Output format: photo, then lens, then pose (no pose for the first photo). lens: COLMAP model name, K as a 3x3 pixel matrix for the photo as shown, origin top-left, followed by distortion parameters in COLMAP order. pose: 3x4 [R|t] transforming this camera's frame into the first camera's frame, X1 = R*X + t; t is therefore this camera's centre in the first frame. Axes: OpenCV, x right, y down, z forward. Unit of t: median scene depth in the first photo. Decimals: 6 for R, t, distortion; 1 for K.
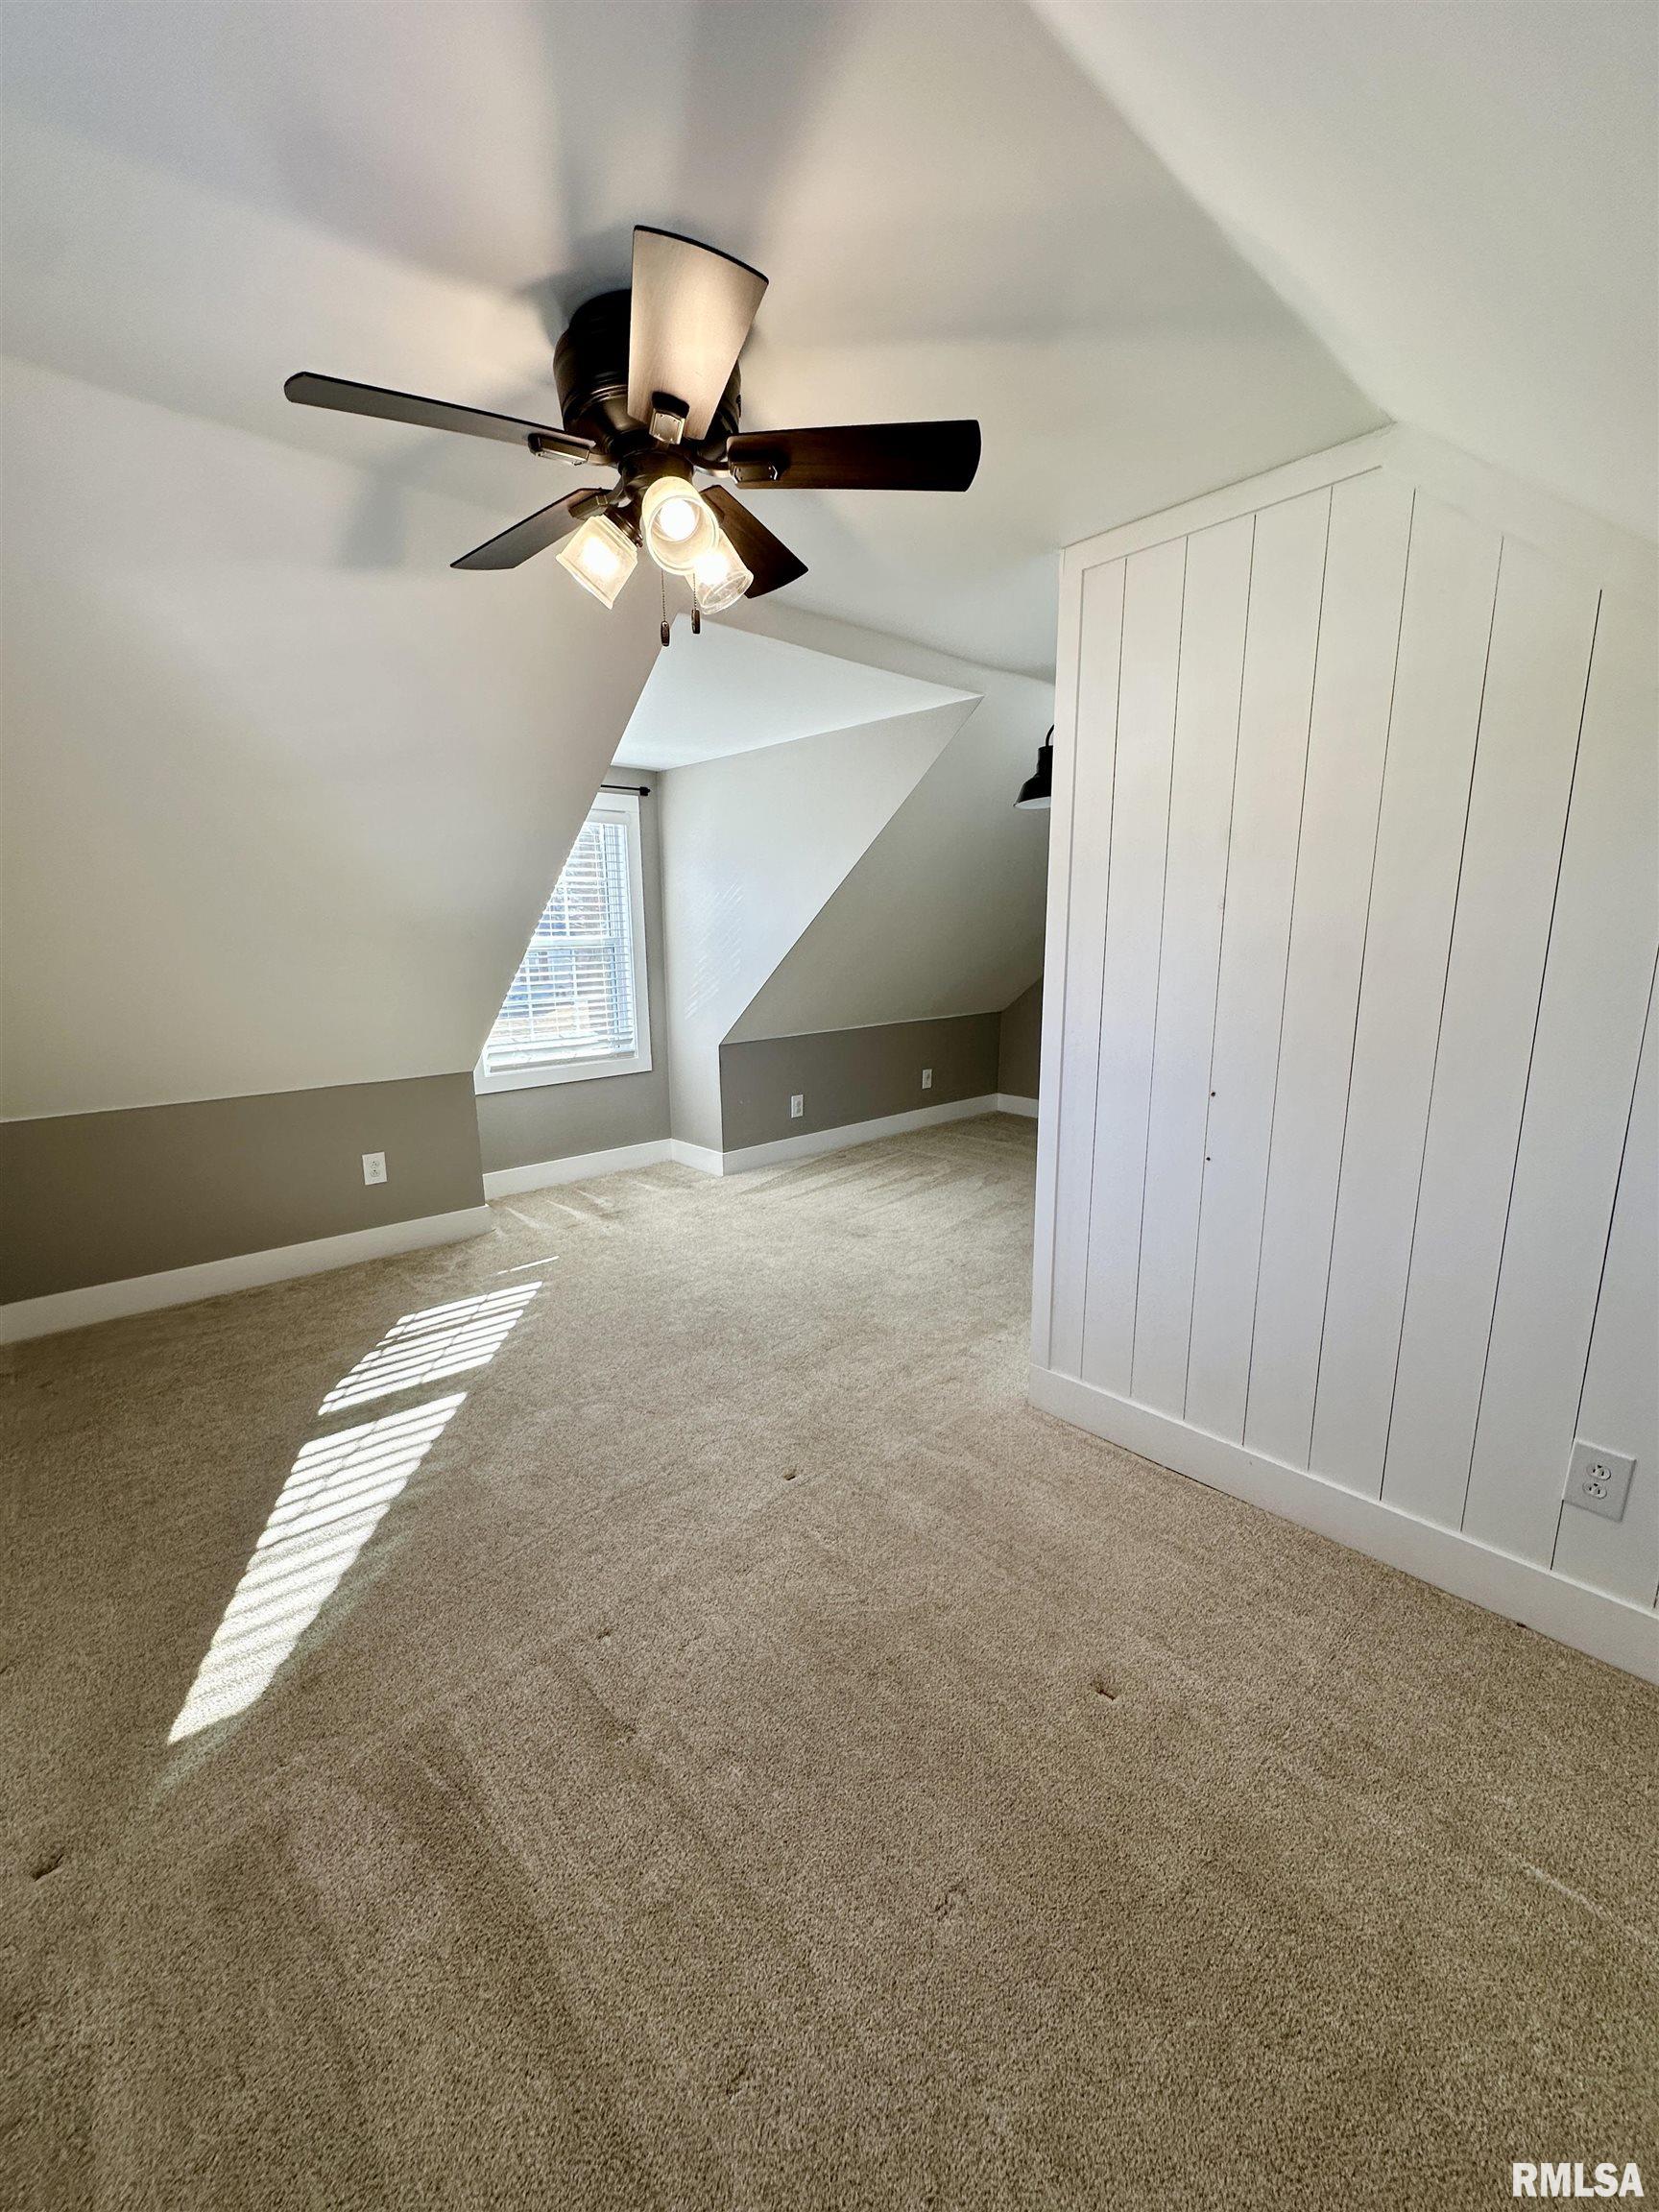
lens RADIAL K [[892.7, 0, 829.5], [0, 892.7, 1106.0], [0, 0, 1]] dist [-0.001684, 0.000269]
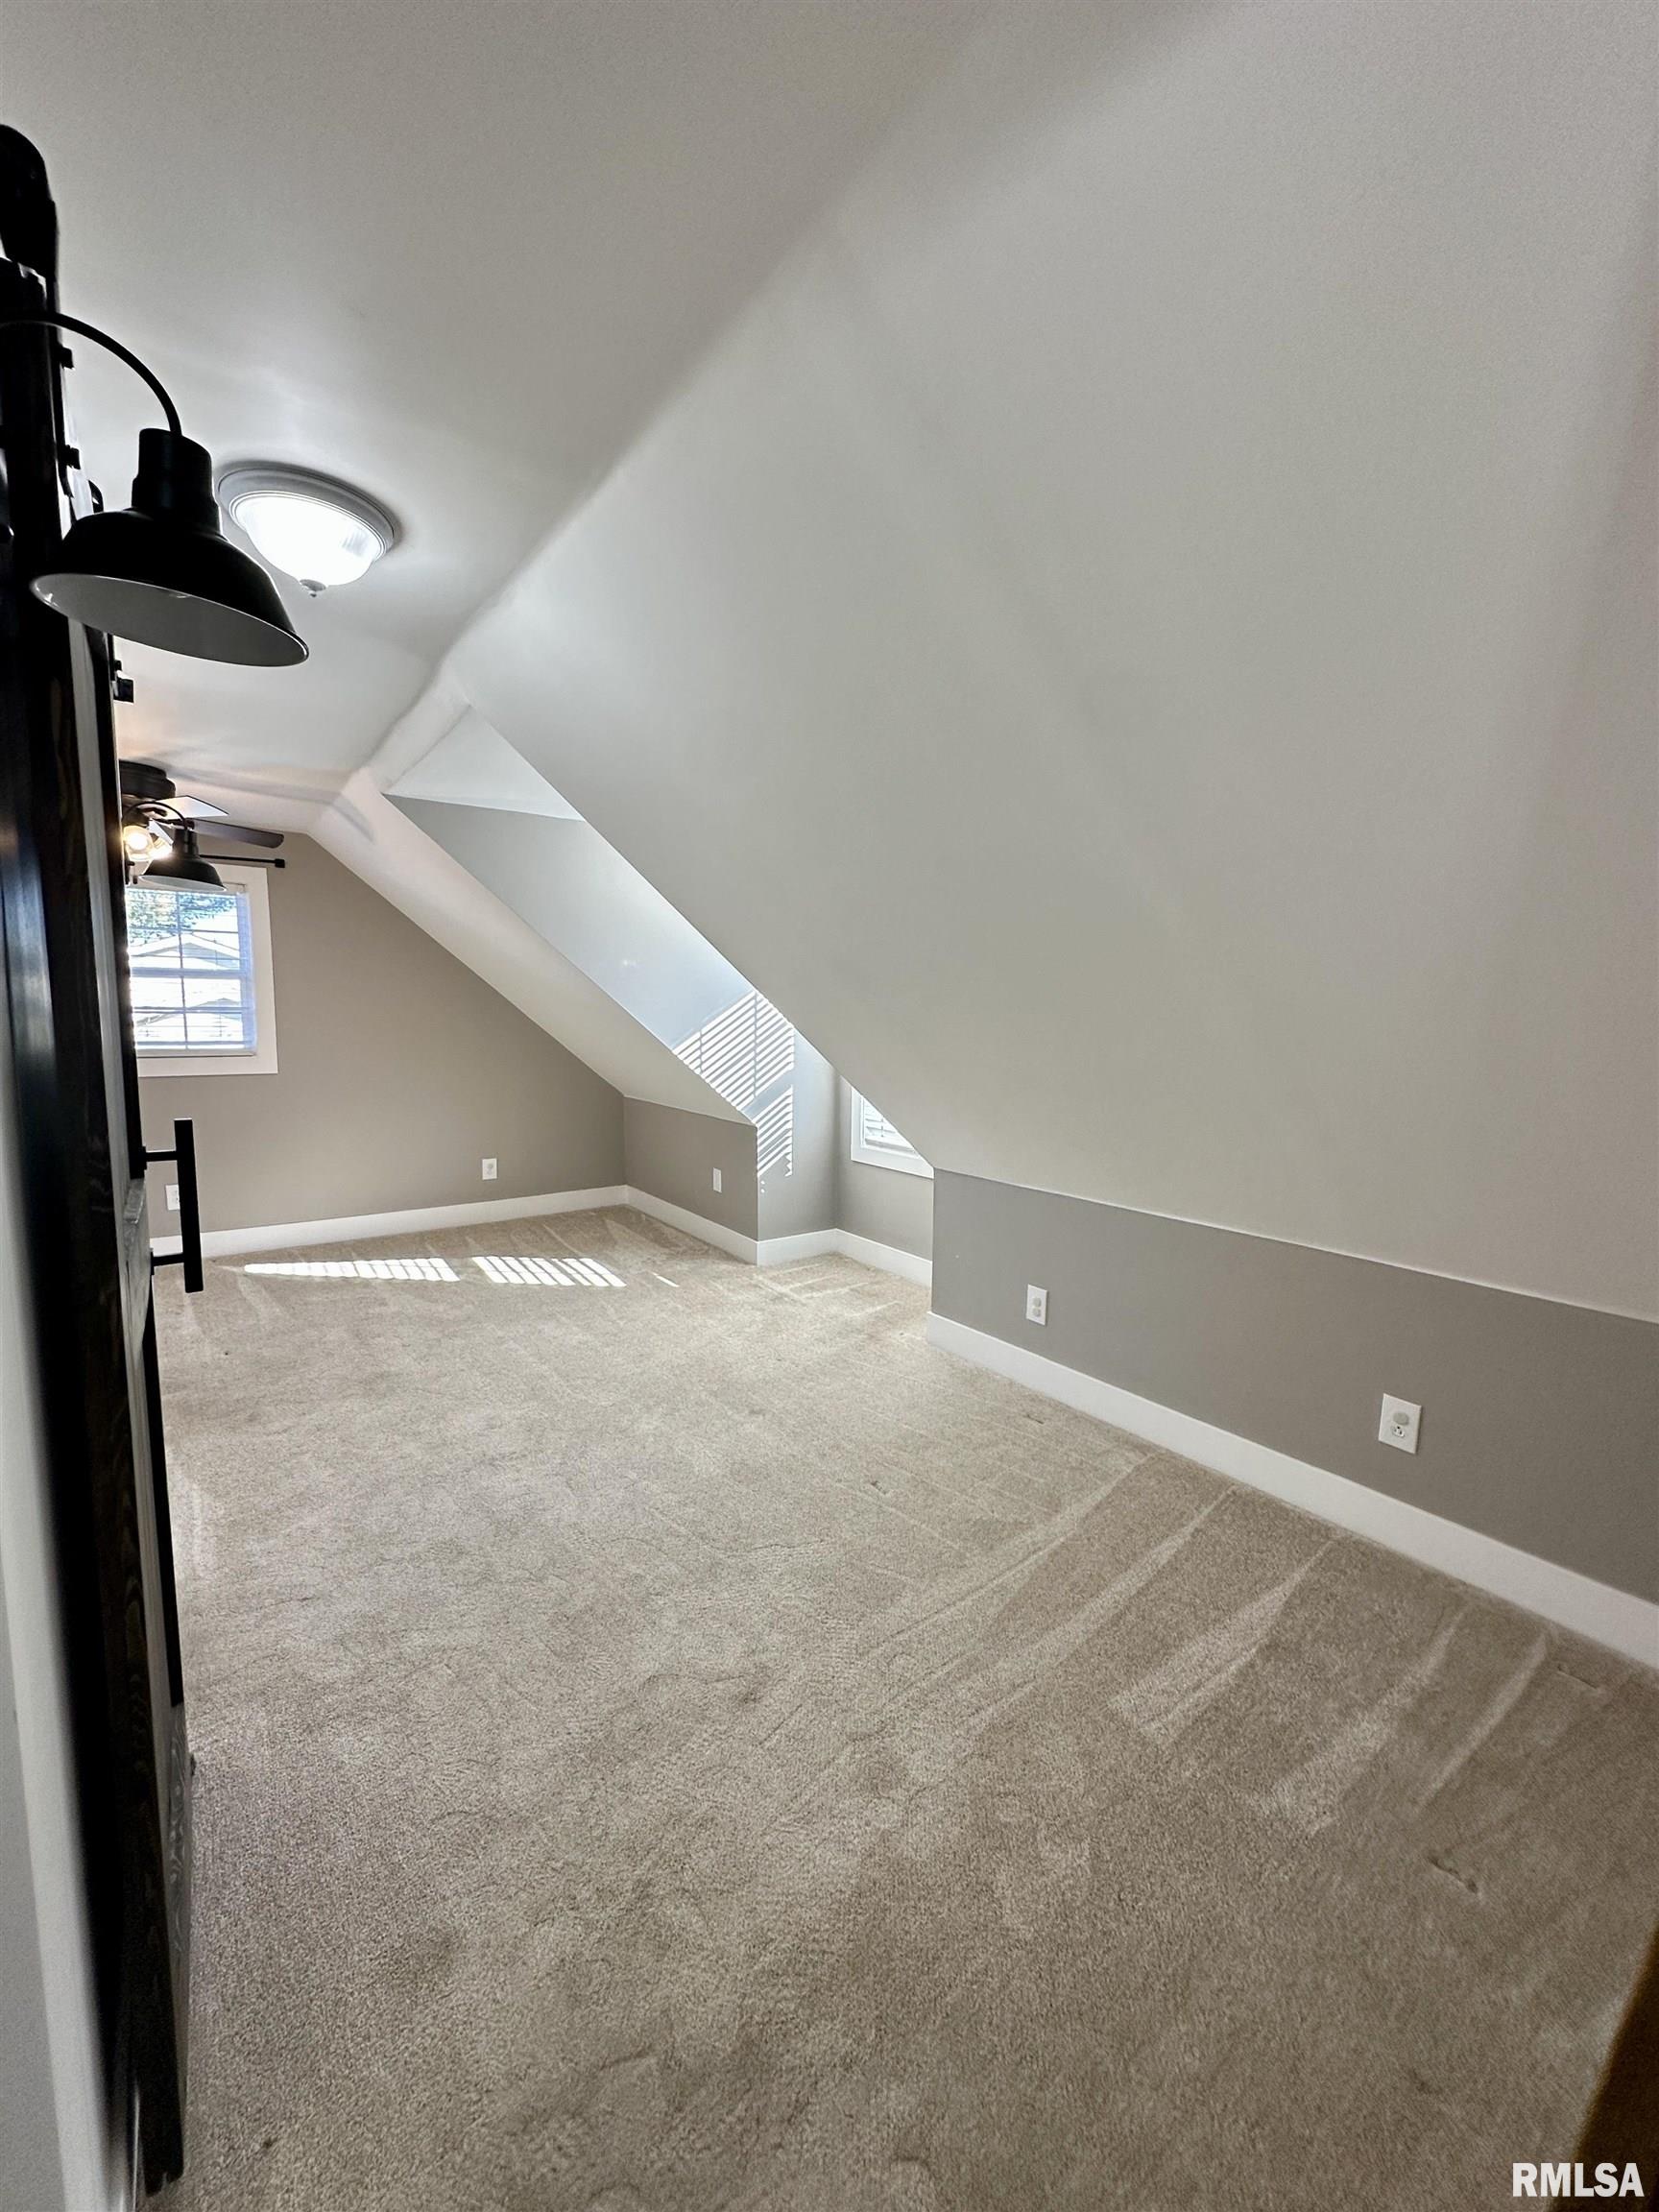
lens RADIAL K [[892.7, 0, 829.5], [0, 892.7, 1106.0], [0, 0, 1]] dist [-0.001684, 0.000269]
pose [[-0.118377, 0.114696, -0.986322, 0.896745], [-0.207247, 0.968577, 0.137506, -0.294131], [0.971100, 0.220690, -0.090887, 1.412765]]
